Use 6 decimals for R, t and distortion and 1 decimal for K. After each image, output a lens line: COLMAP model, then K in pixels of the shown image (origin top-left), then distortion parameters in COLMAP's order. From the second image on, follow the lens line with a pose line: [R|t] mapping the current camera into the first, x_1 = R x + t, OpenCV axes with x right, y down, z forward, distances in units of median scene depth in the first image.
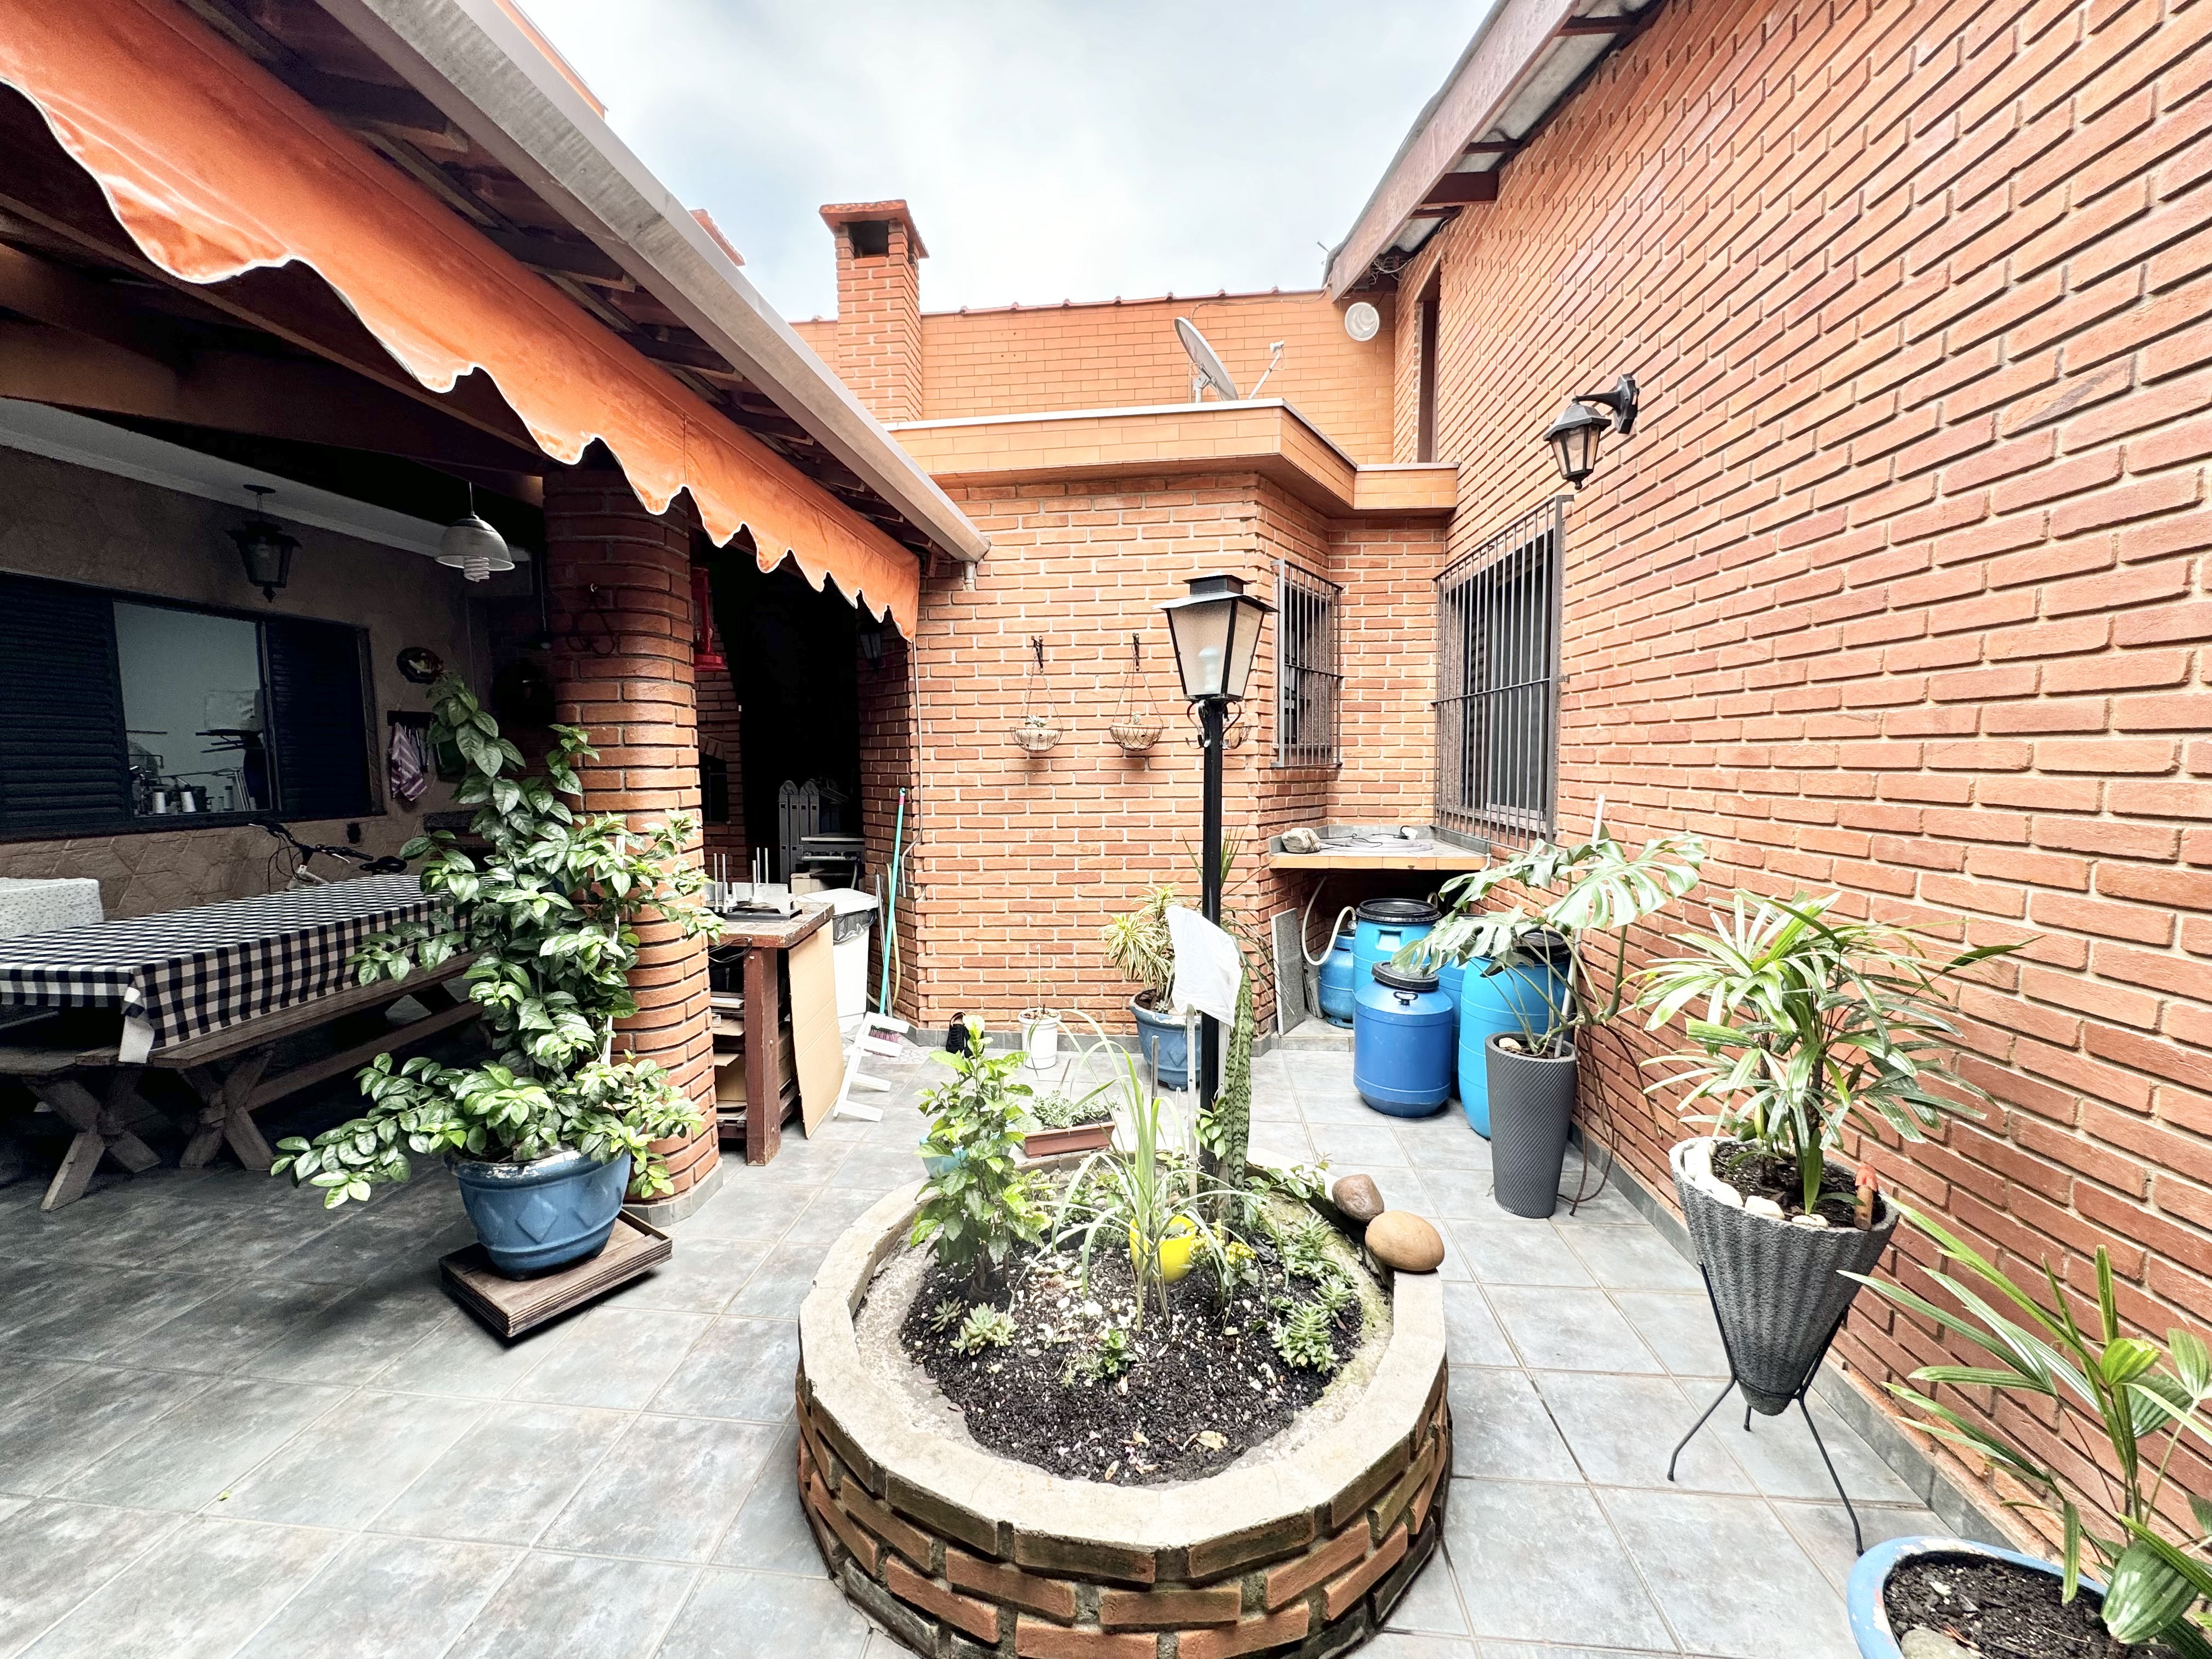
lens RADIAL K [[878.6, 0, 1105.9], [0, 878.6, 827.8], [0, 0, 1]] dist [-0.002170, 0.000074]
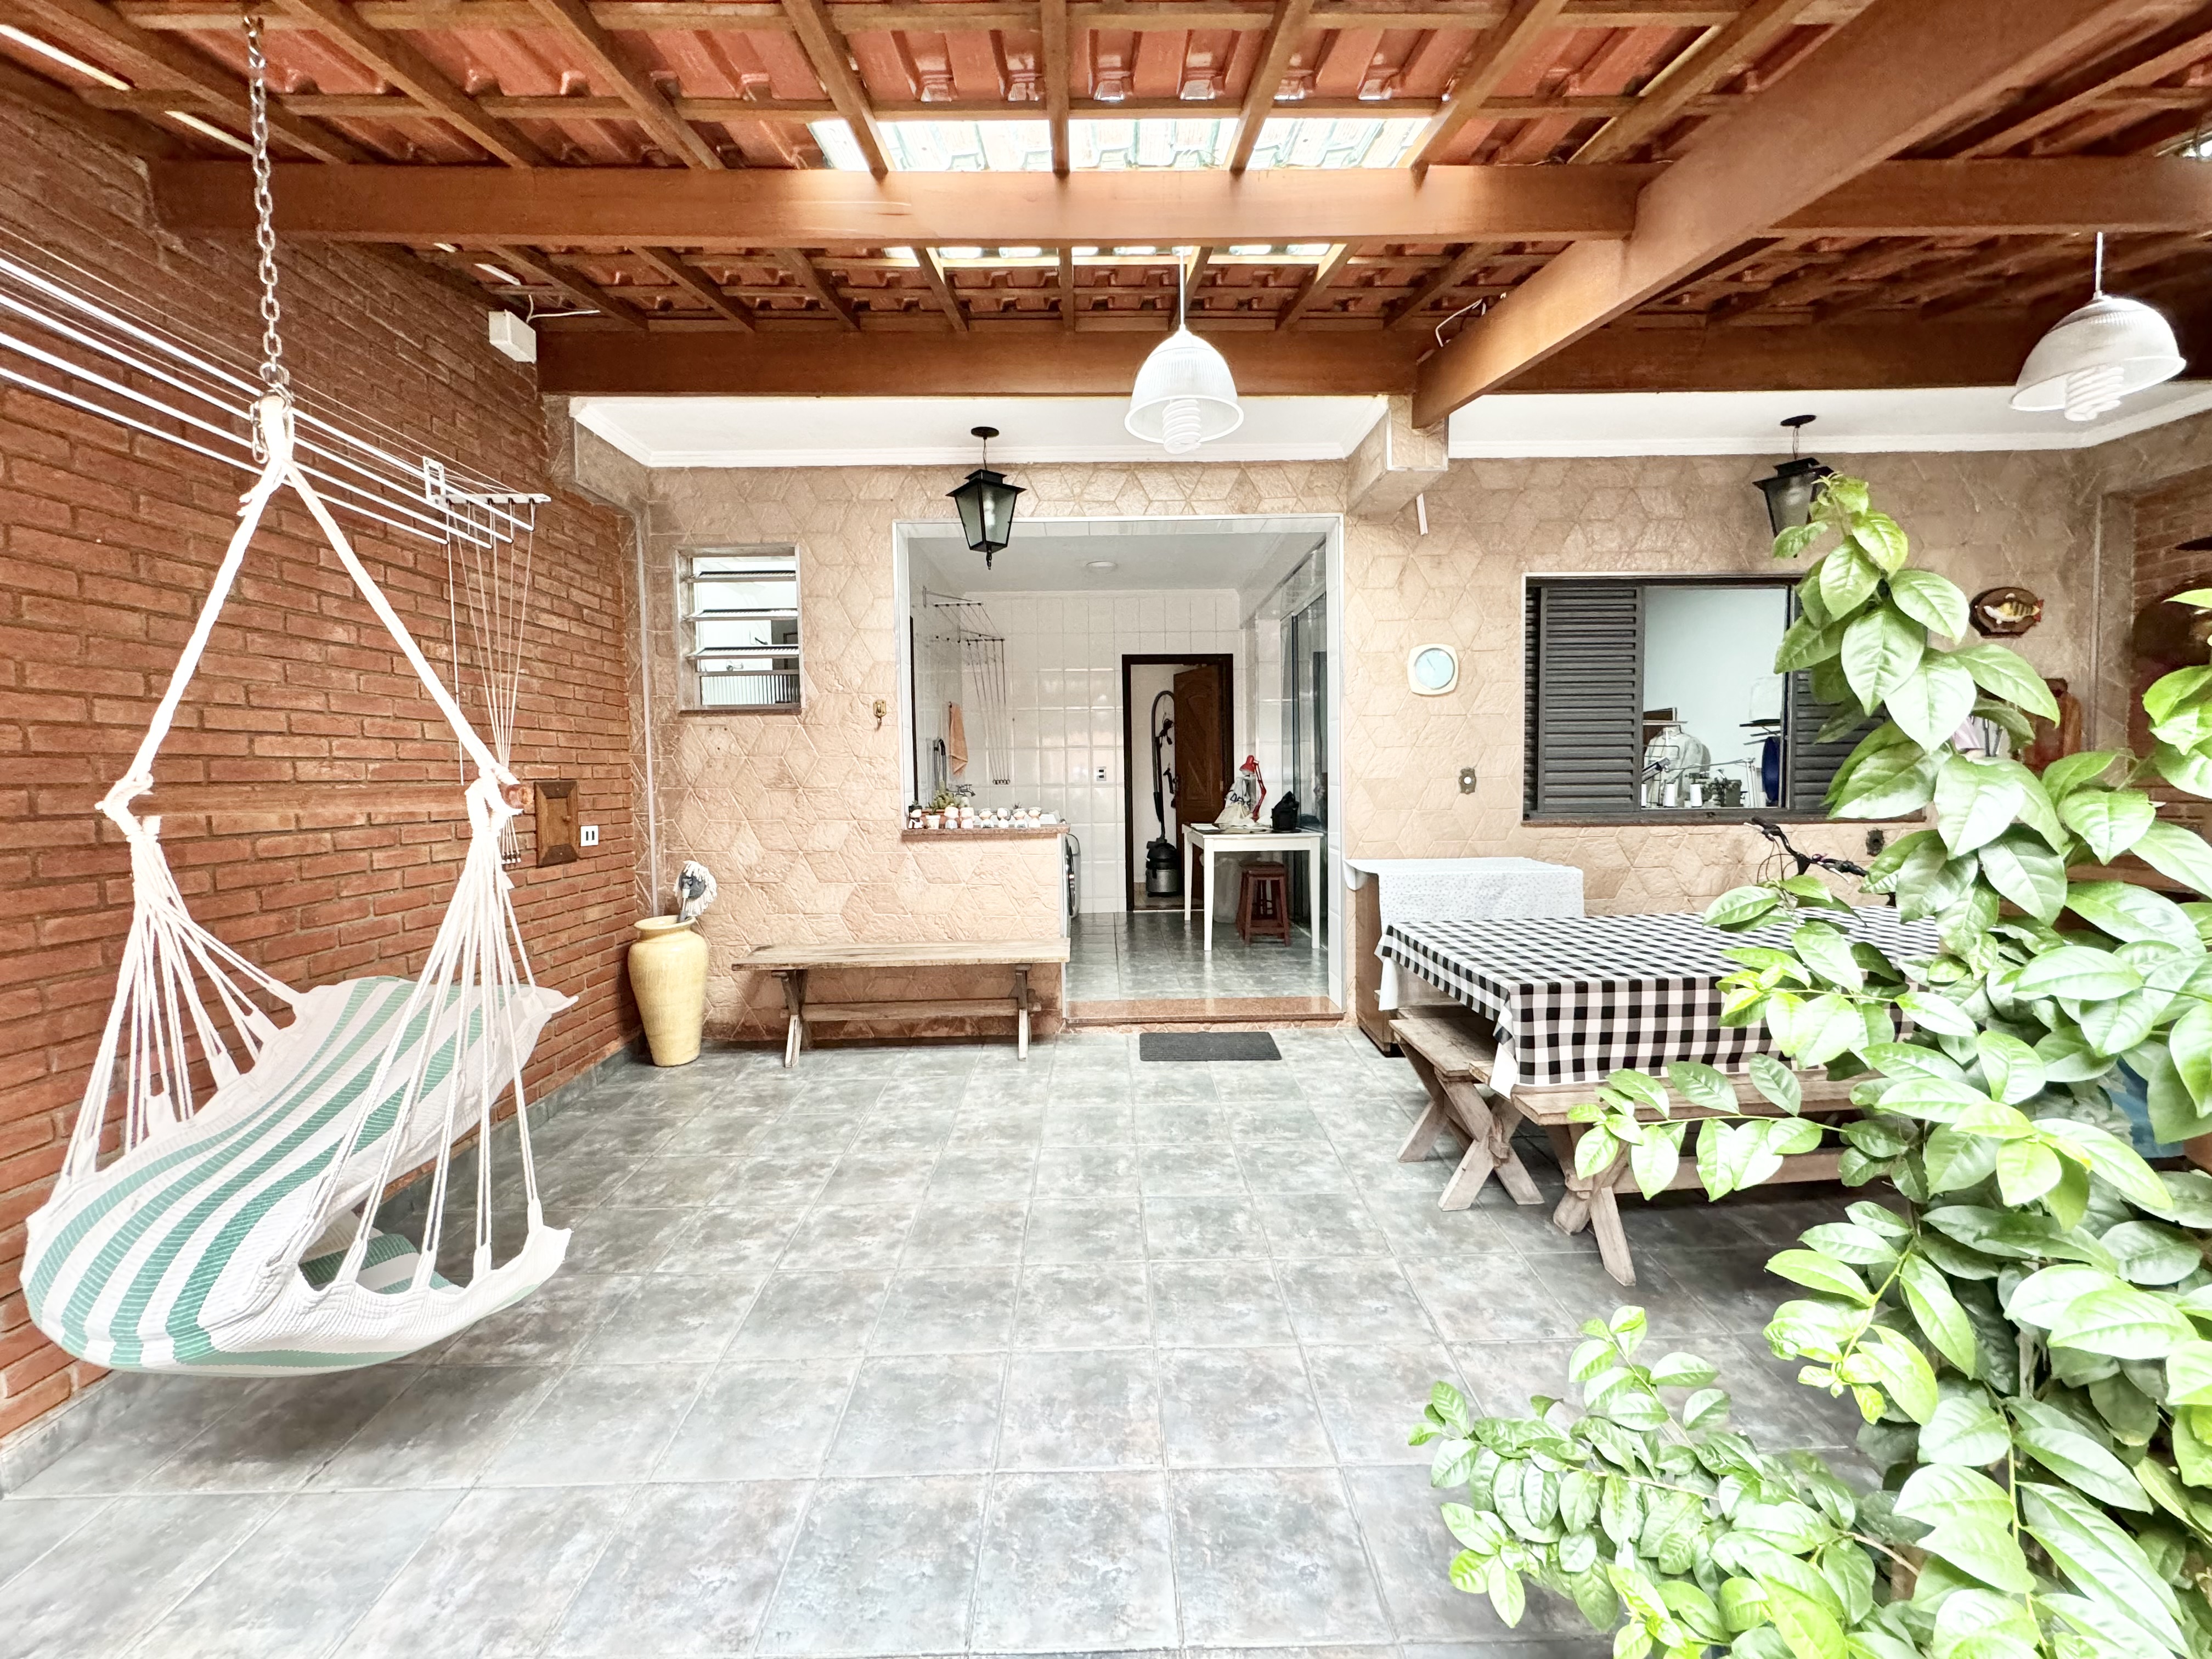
lens RADIAL K [[878.6, 0, 1105.4], [0, 878.6, 826.5], [0, 0, 1]] dist [-0.002170, 0.000074]
pose [[0.087118, 0.067452, -0.993912, -0.265450], [-0.067288, 0.995825, 0.061684, -0.018273], [0.993923, 0.061505, 0.091293, 0.455425]]
